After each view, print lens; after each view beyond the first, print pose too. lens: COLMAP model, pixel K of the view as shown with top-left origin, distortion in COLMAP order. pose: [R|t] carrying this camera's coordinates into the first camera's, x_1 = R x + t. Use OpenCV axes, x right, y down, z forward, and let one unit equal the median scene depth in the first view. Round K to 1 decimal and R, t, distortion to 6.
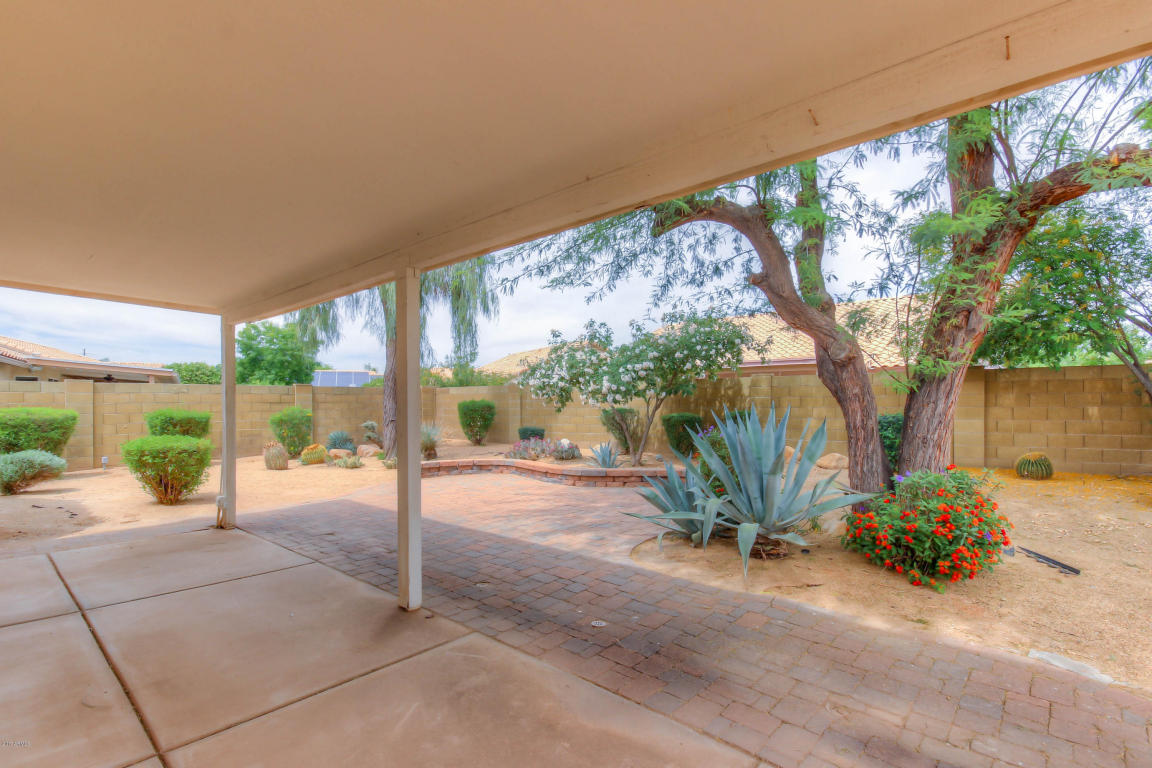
lens RADIAL K [[526.1, 0, 576.0], [0, 526.1, 384.0], [0, 0, 1]] dist [0.025238, 0.000173]
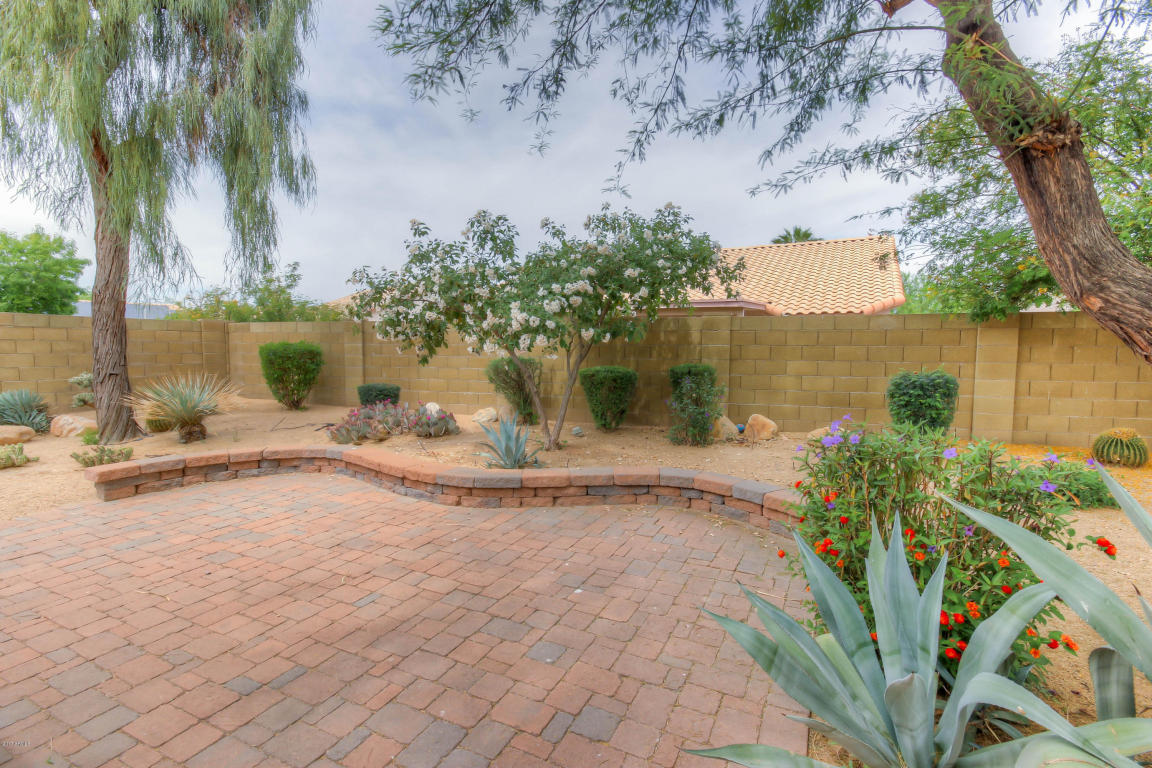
lens RADIAL K [[526.1, 0, 576.0], [0, 526.1, 384.0], [0, 0, 1]] dist [0.025238, 0.000173]
pose [[0.965830, 0.000041, 0.259176, -0.021434], [-0.025928, 0.994999, 0.096465, 0.013416], [-0.257876, -0.099889, 0.961001, 0.367456]]
